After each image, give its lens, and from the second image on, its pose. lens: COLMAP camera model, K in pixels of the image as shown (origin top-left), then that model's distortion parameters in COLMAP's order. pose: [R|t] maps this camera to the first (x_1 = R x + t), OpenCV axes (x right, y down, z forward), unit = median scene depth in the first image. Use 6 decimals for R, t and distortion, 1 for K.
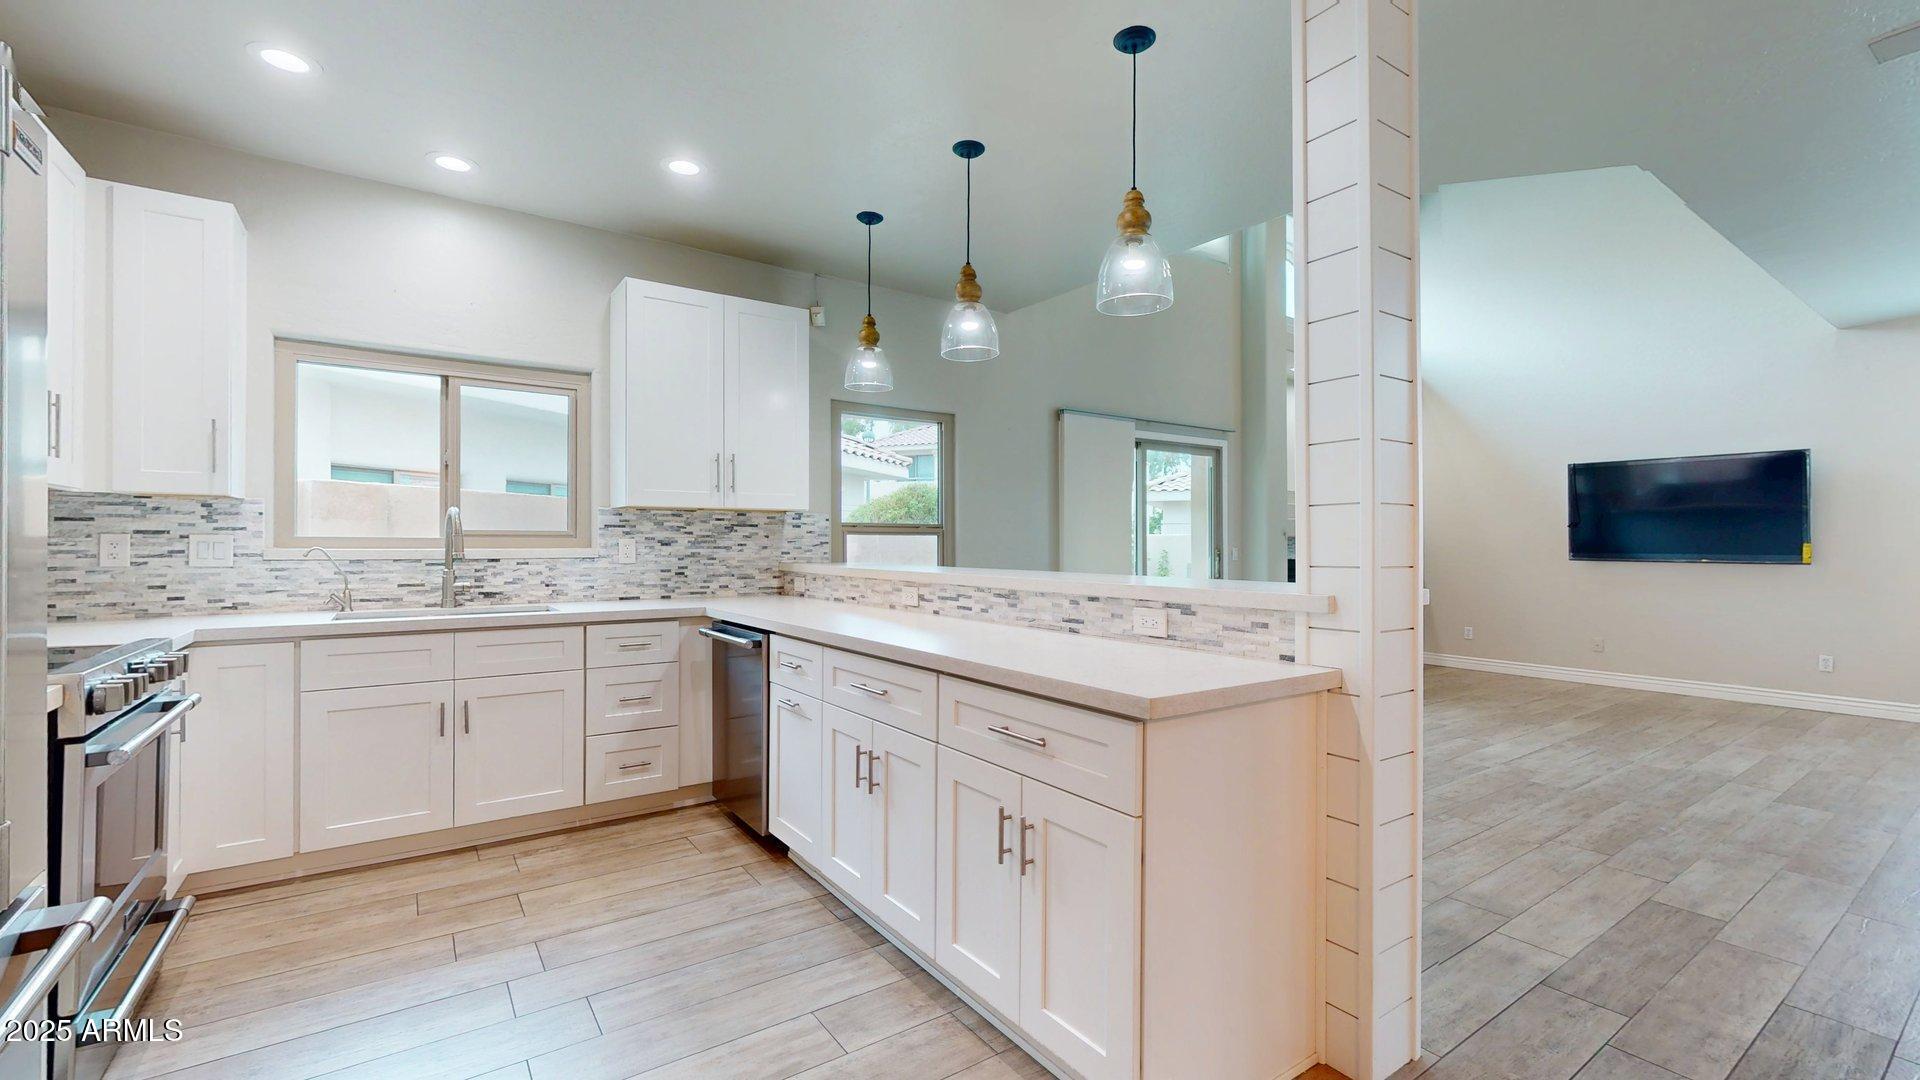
lens RADIAL K [[796.9, 0, 960.0], [0, 796.9, 541.6], [0, 0, 1]] dist [-0.000289, 0.000044]
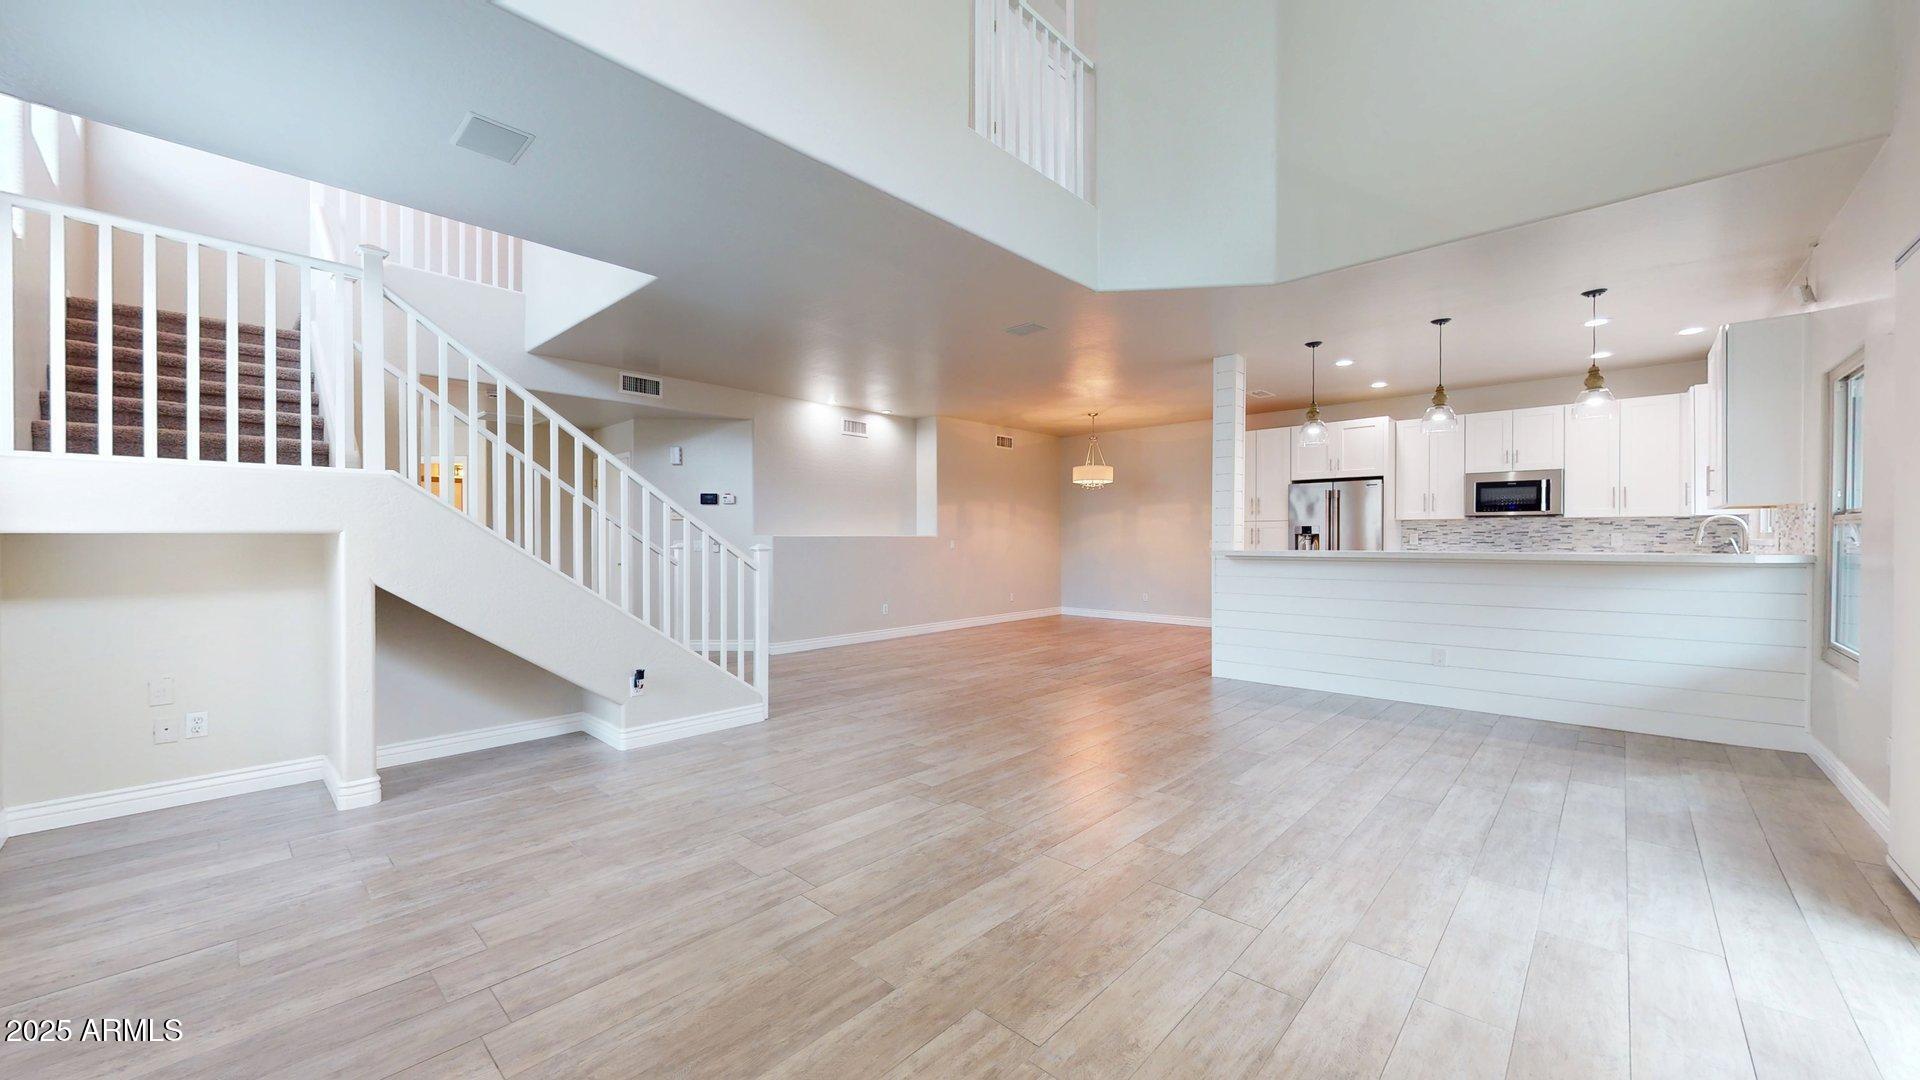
lens RADIAL K [[704.1, 0, 960.6], [0, 704.1, 543.7], [0, 0, 1]] dist [-0.000858, 0.000752]
pose [[-0.978146, 0.001167, -0.207915, 1.133731], [0.000144, 0.999988, 0.004932, 0.010140], [0.207918, 0.004795, -0.978134, 1.869232]]
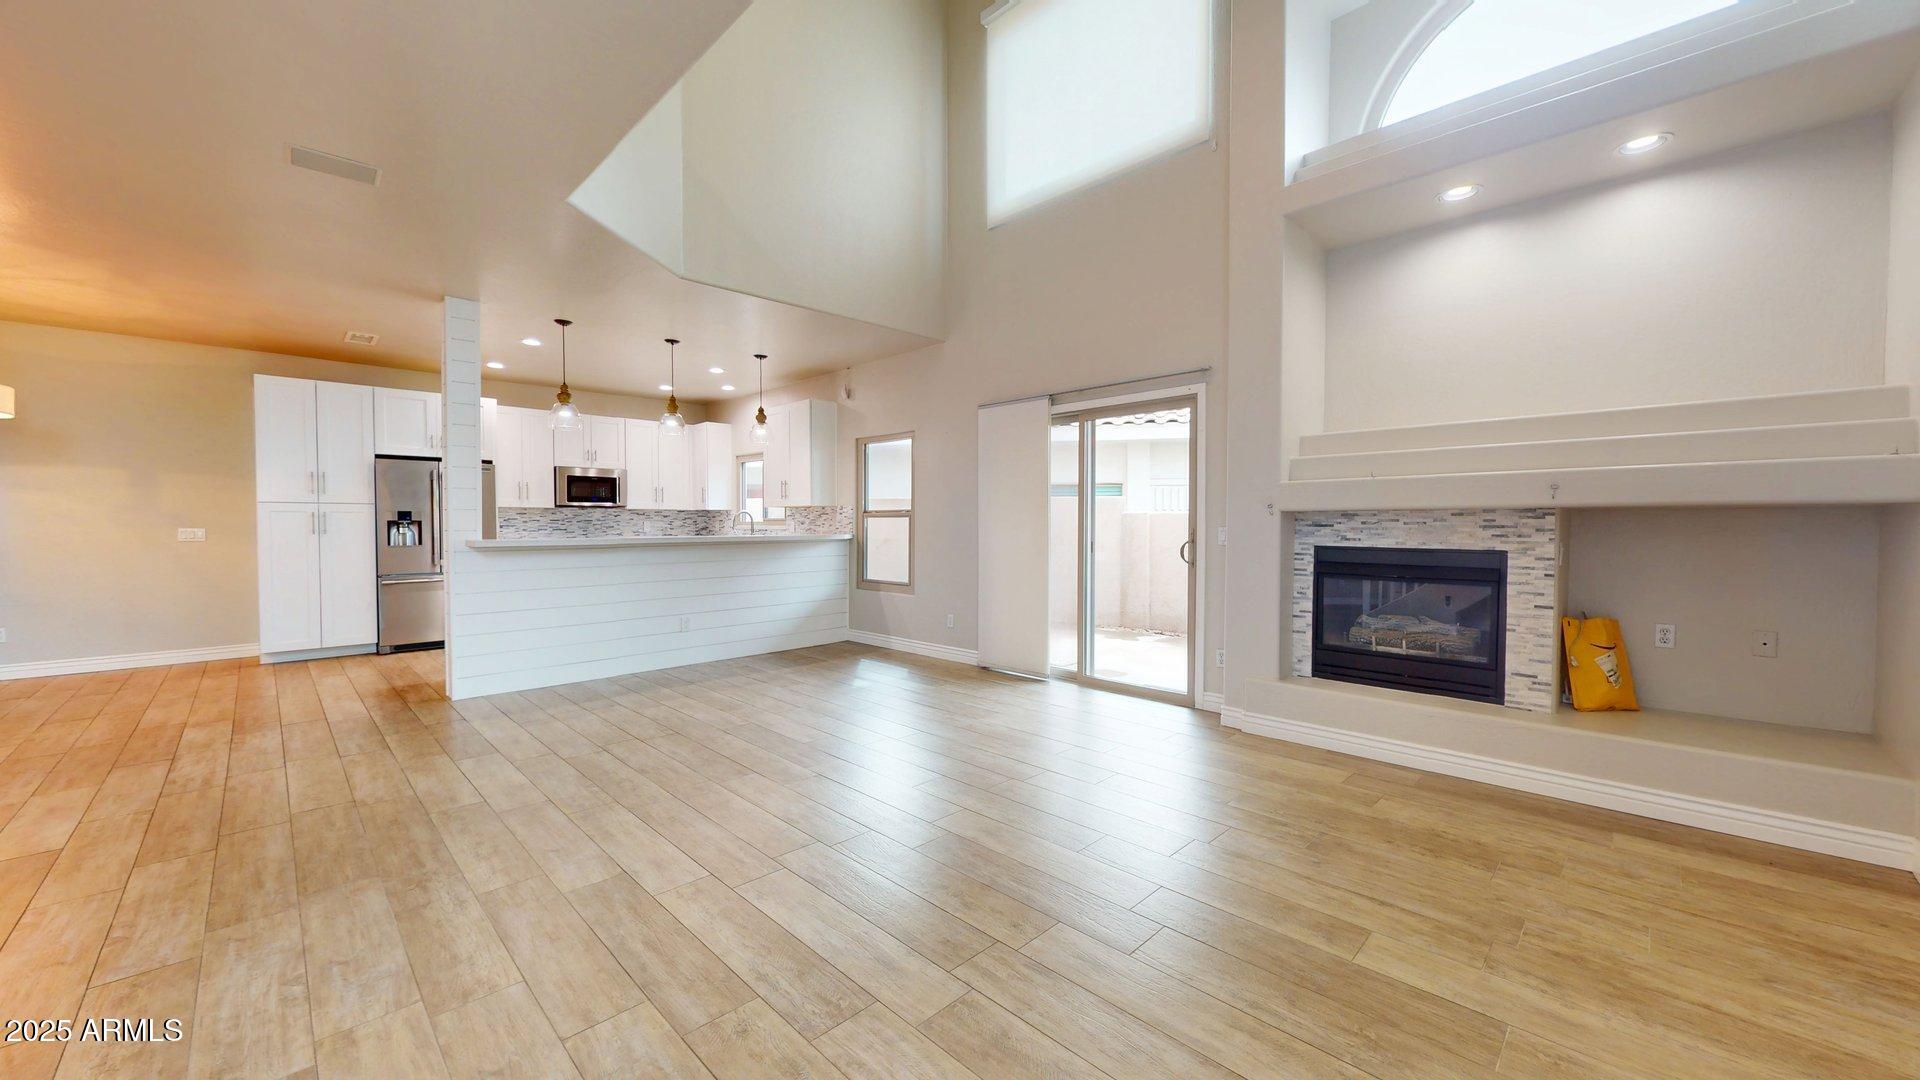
lens RADIAL K [[704.1, 0, 958.5], [0, 704.1, 537.5], [0, 0, 1]] dist [-0.000858, 0.000752]
pose [[0.172859, 0.017468, -0.984792, 1.623895], [0.004441, 0.999819, 0.018514, 0.007249], [0.984937, -0.007574, 0.172750, 1.133519]]
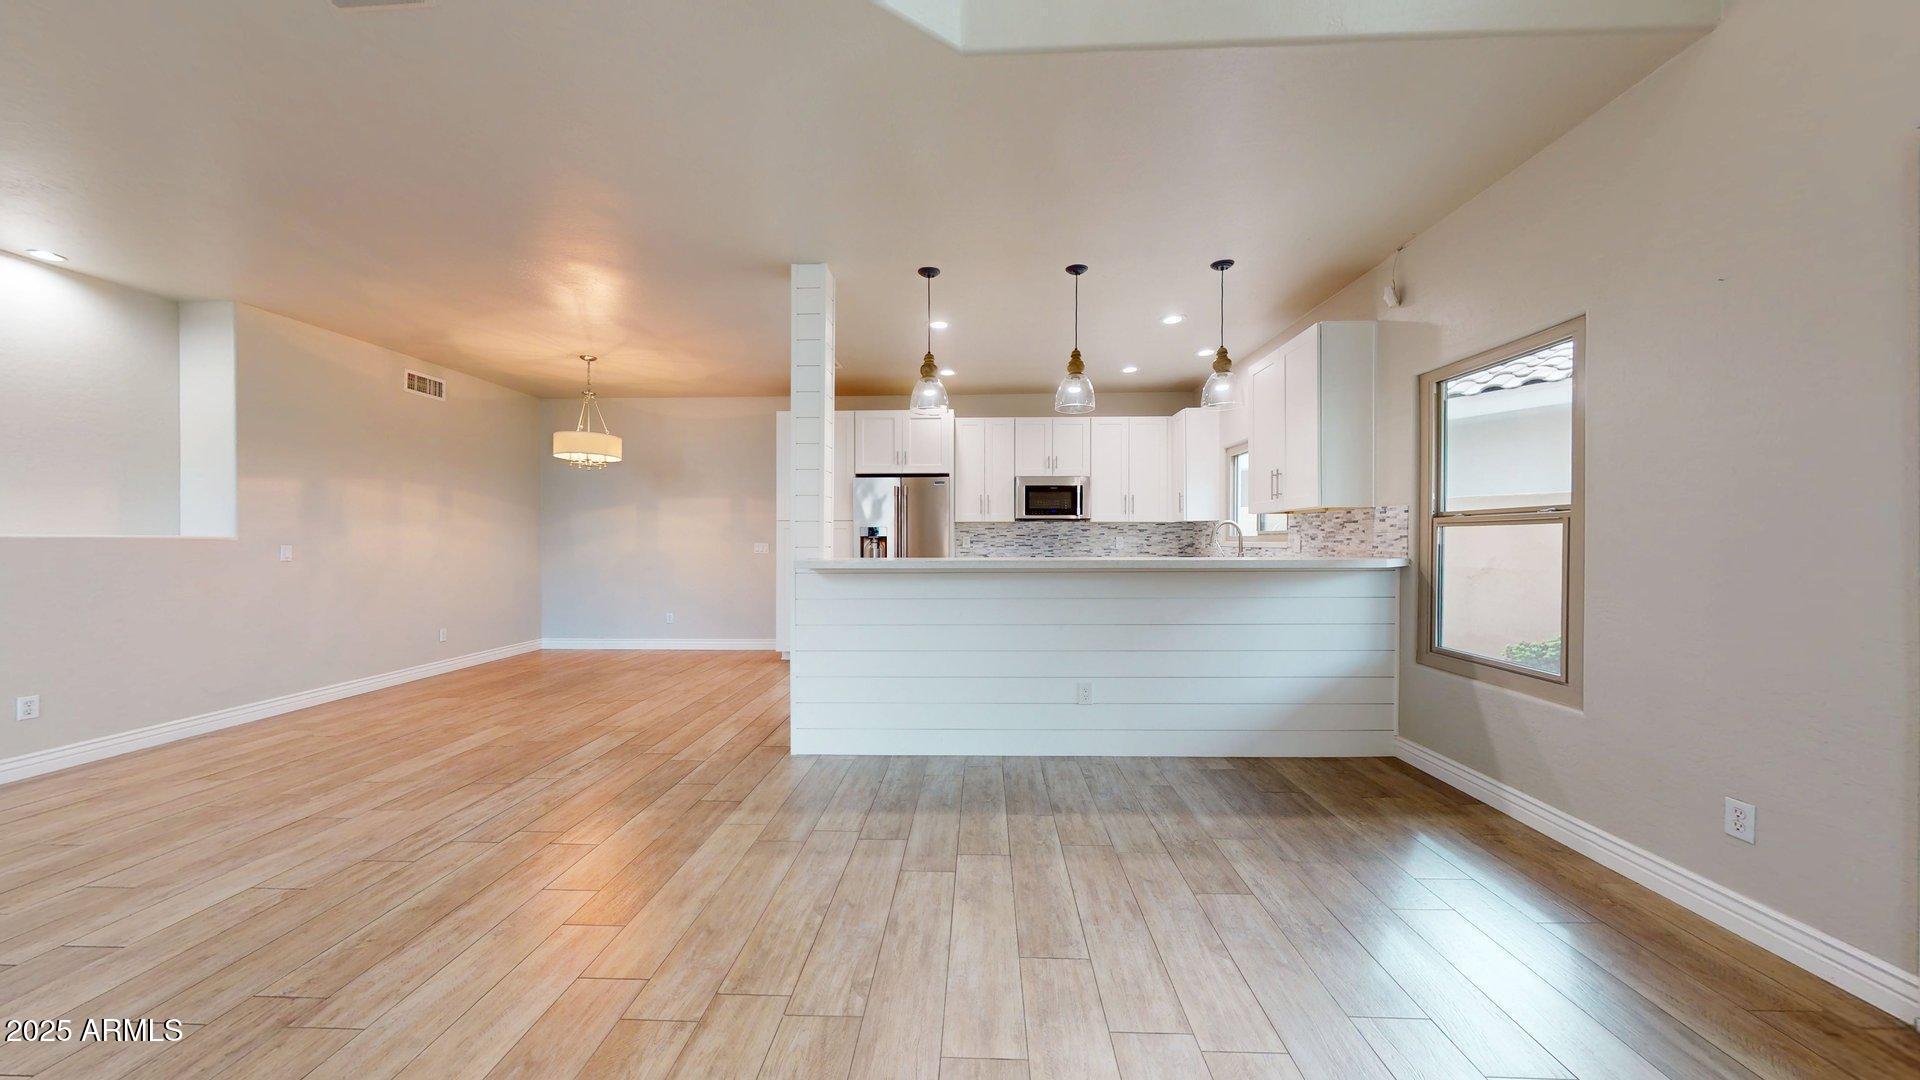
lens RADIAL K [[605.9, 0, 959.8], [0, 605.9, 542.2], [0, 0, 1]] dist [-0.001624, 0.000275]
pose [[-0.600849, 0.001350, -0.799361, 0.817424], [0.002546, 0.999997, -0.000225, 0.007890], [0.799358, -0.002170, -0.600851, 1.185788]]
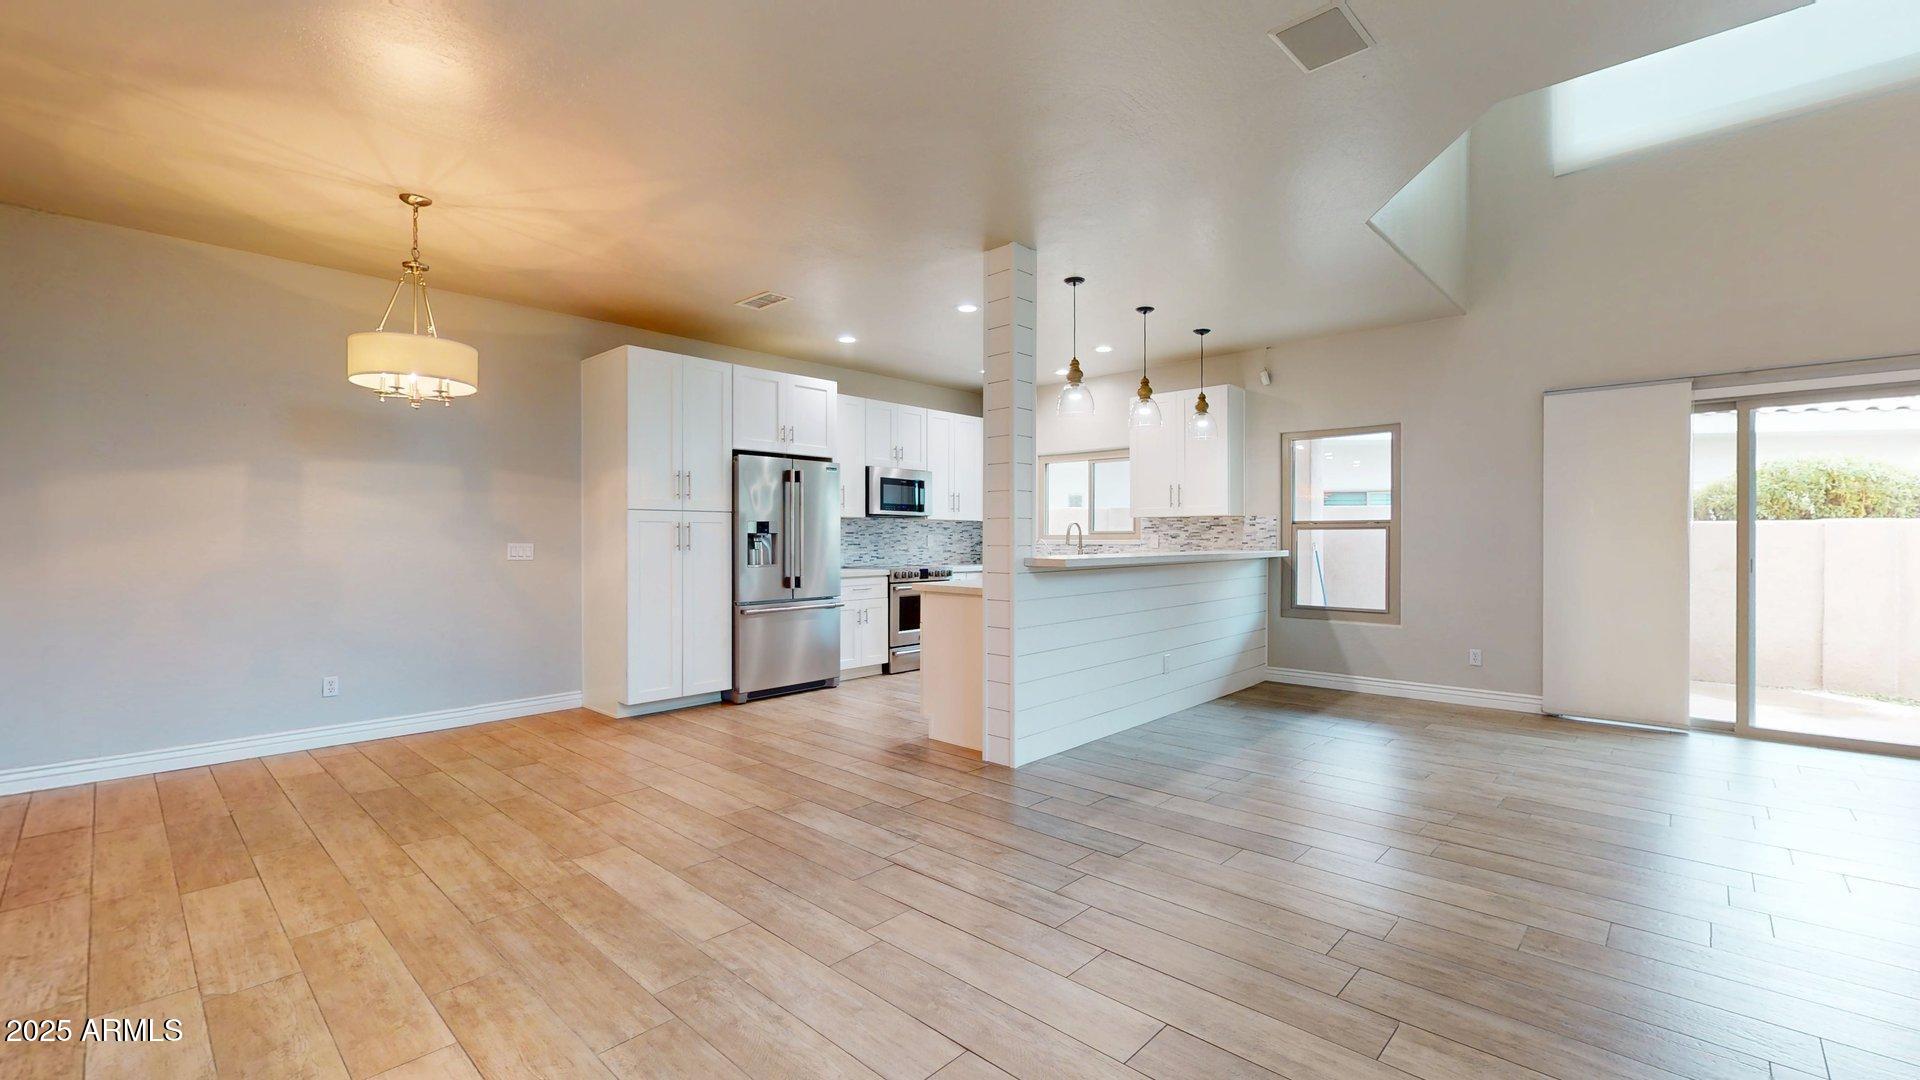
lens RADIAL K [[796.9, 0, 961.0], [0, 796.9, 543.3], [0, 0, 1]] dist [-0.000289, 0.000044]
pose [[0.209800, 0.004036, -0.977736, 1.289026], [0.004535, 0.999977, 0.005101, 0.005149], [0.977734, -0.005504, 0.209777, 0.188831]]
